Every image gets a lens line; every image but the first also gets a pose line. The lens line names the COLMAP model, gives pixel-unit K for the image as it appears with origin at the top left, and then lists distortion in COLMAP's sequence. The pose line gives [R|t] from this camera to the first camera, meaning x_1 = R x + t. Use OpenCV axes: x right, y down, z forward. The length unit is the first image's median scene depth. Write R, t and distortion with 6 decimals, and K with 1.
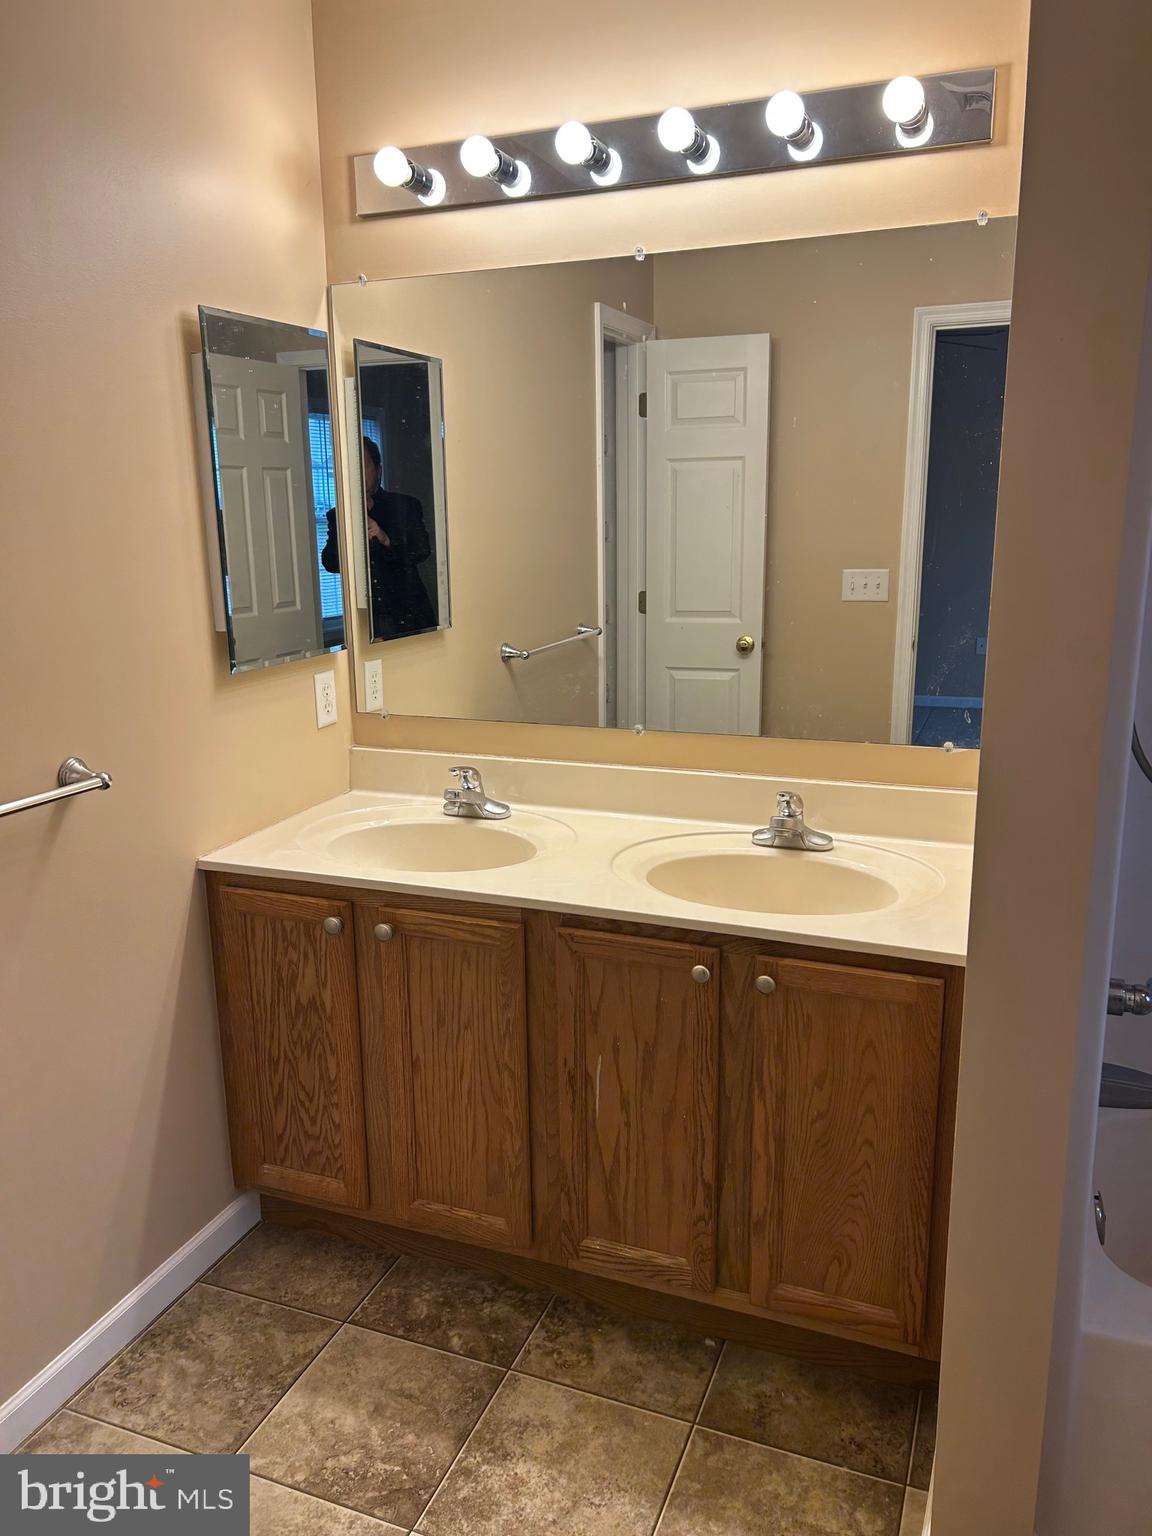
lens RADIAL K [[1154.5, 0, 574.5], [0, 1154.5, 786.3], [0, 0, 1]] dist [0.067763, -0.069897]
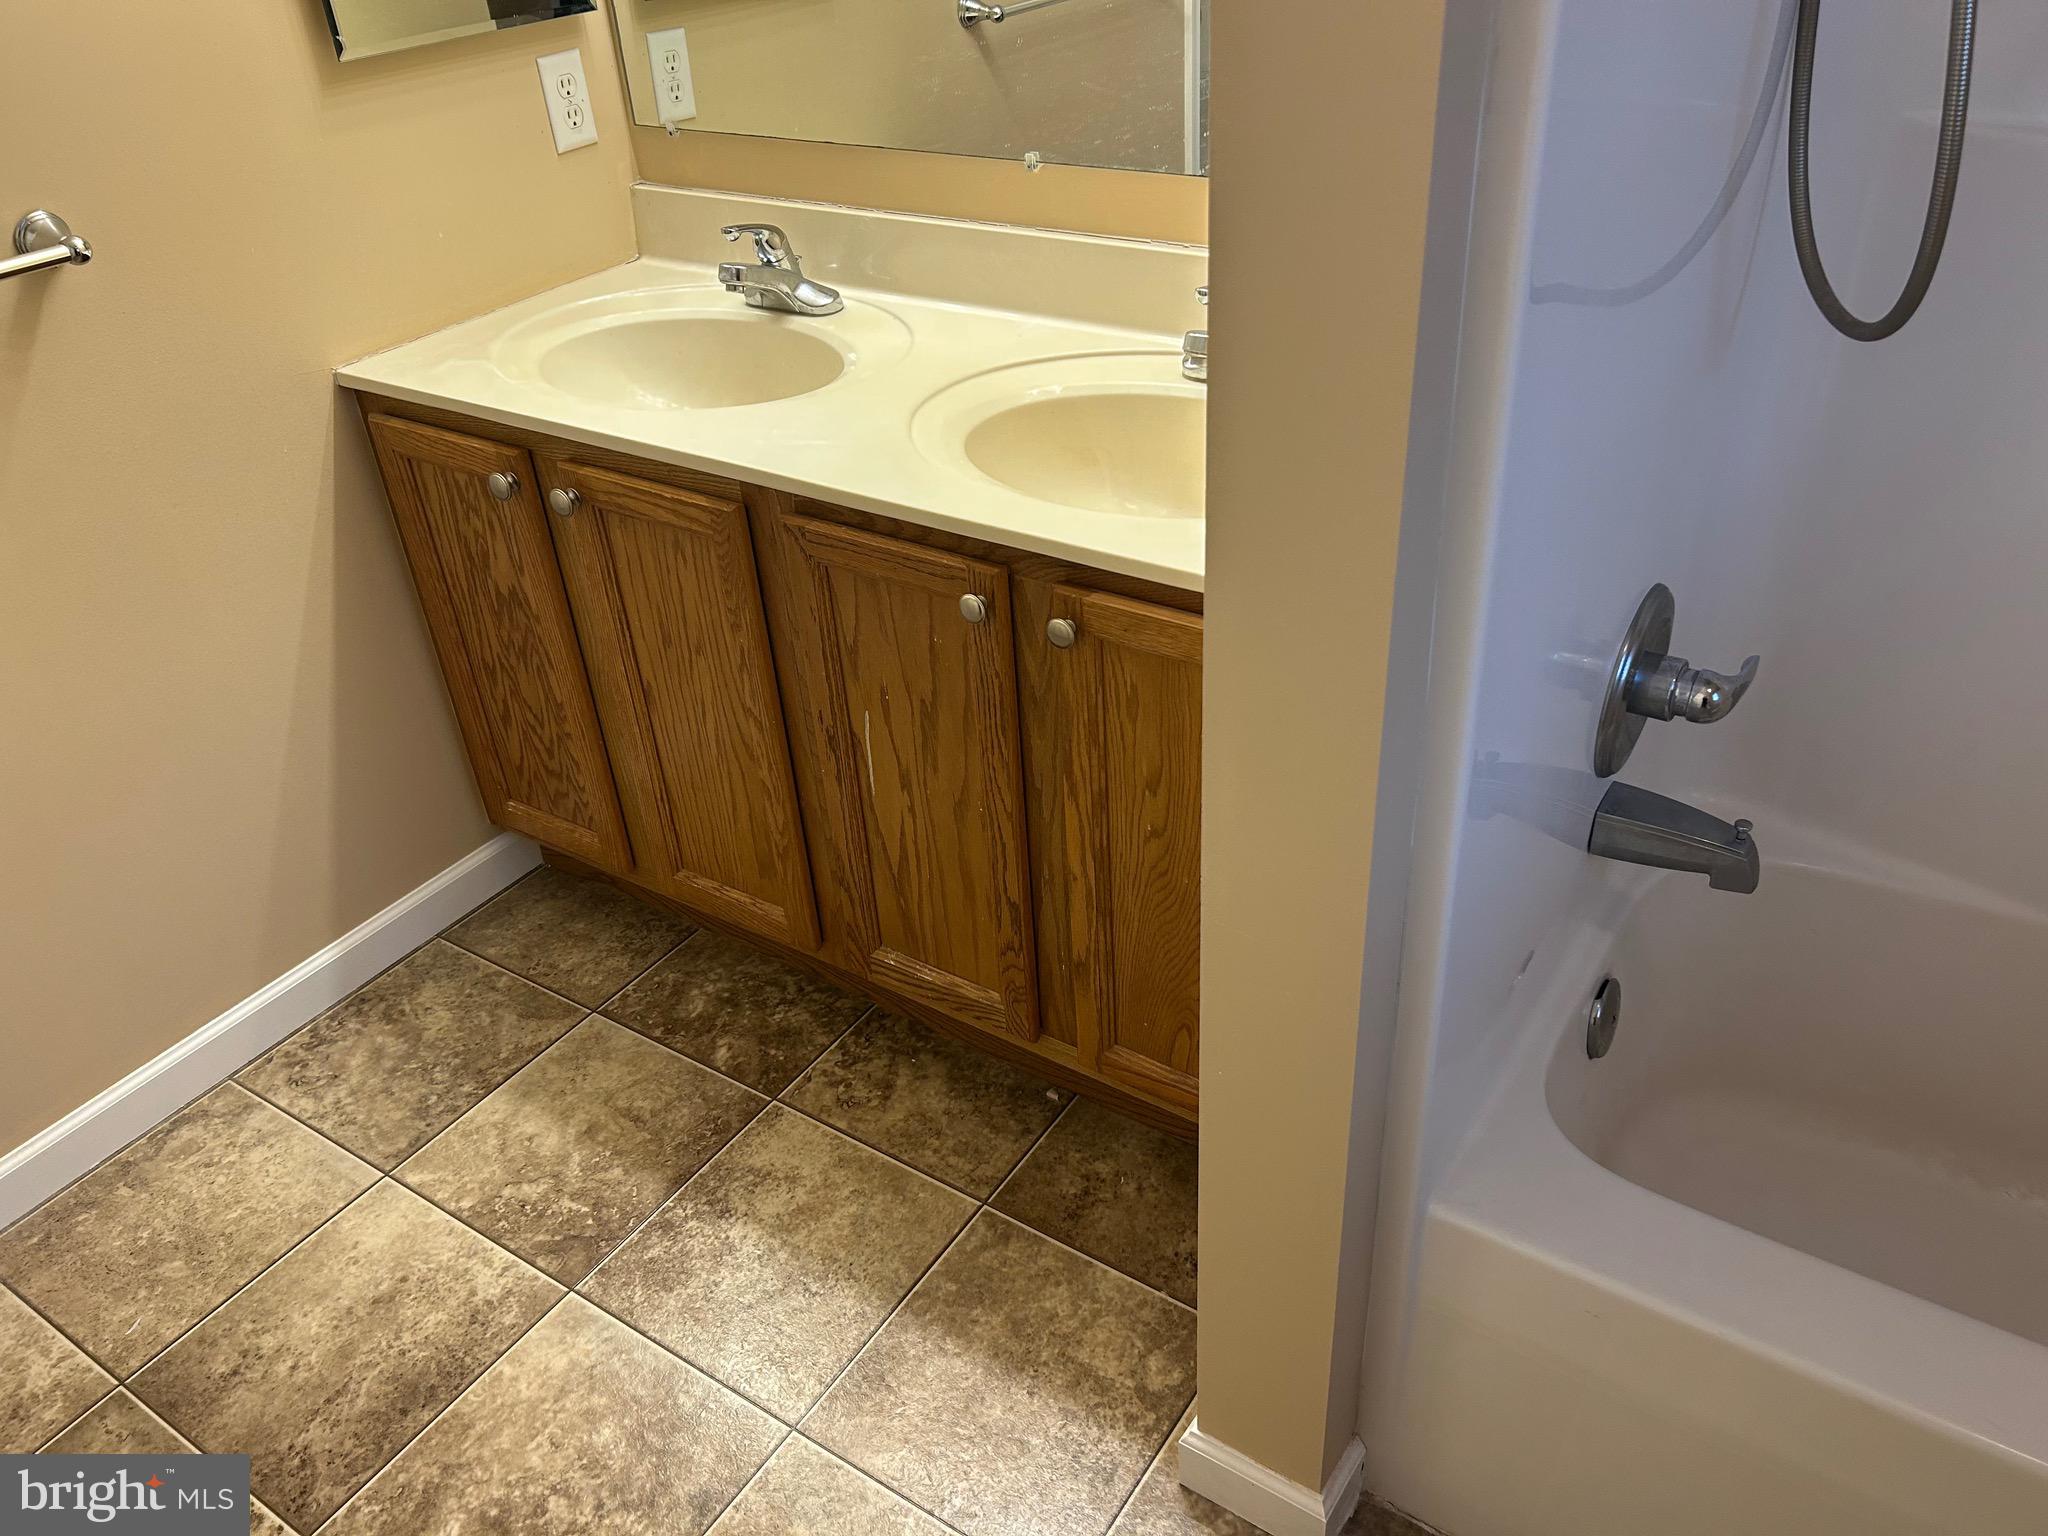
lens RADIAL K [[1549.7, 0, 1038.8], [0, 1549.7, 781.3], [0, 0, 1]] dist [0.085828, -0.081734]
pose [[0.977799, 0.082051, -0.192811, 0.286763], [-0.011346, 0.939529, 0.342283, -0.032046], [0.209236, -0.332496, 0.919601, 0.194944]]
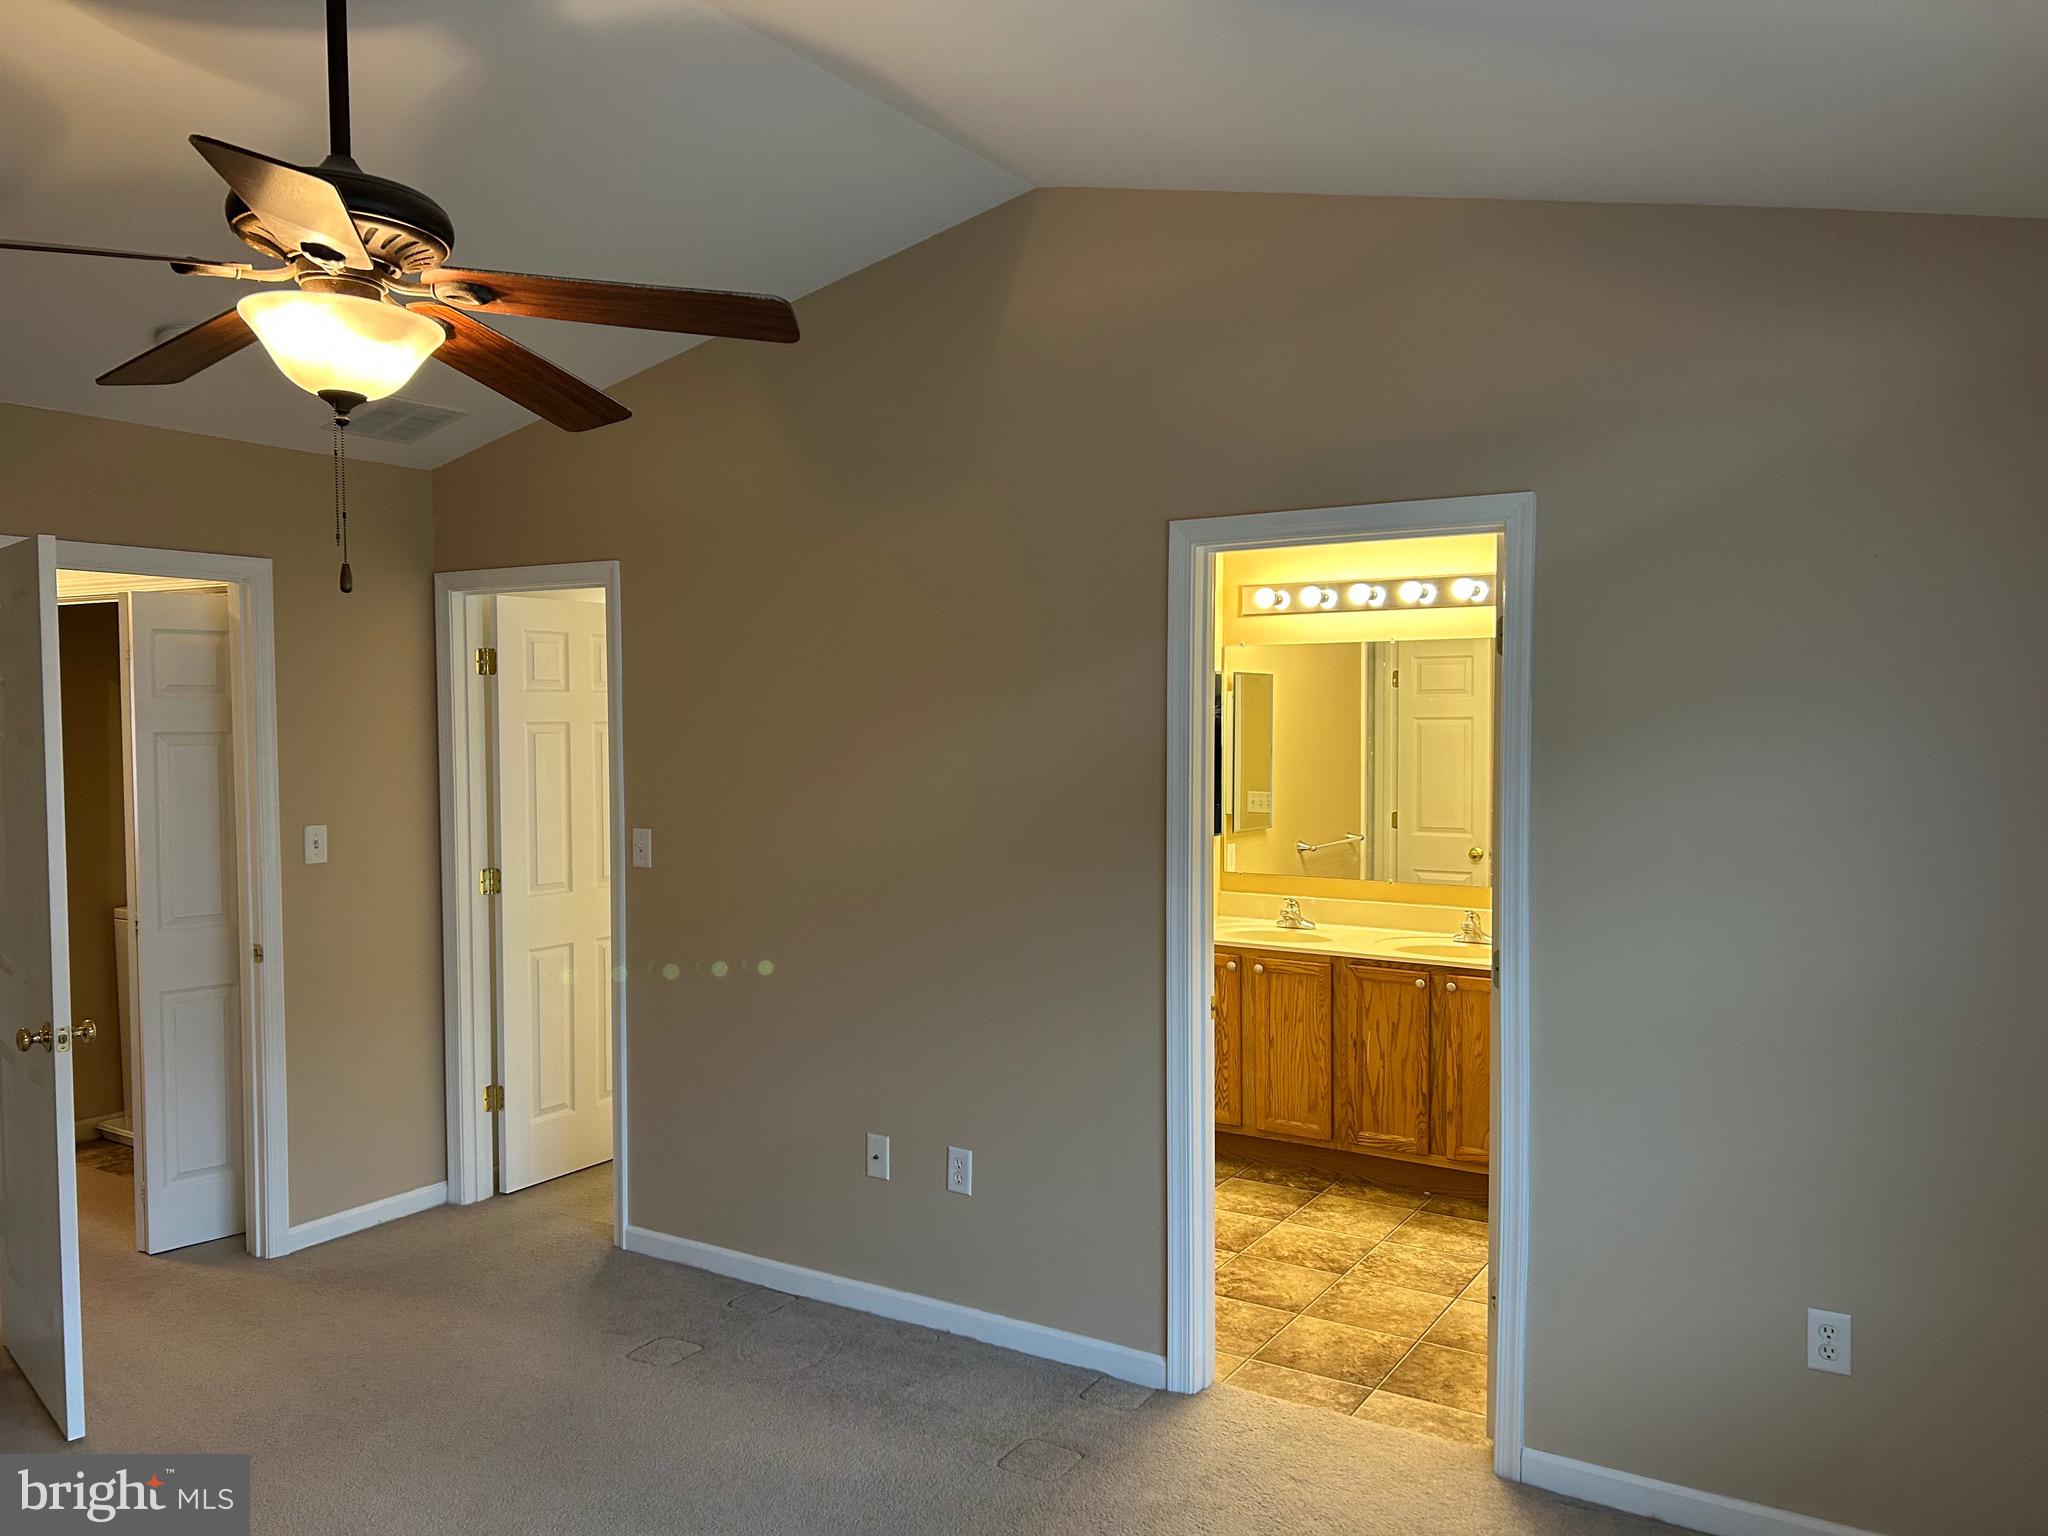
lens RADIAL K [[1539.4, 0, 1019.9], [0, 1539.4, 795.6], [0, 0, 1]] dist [0.067763, -0.069897]
pose [[0.983084, 0.017031, -0.182361, -0.091693], [-0.050030, 0.982772, -0.177919, 0.335241], [0.176189, 0.184033, 0.967000, -1.770197]]
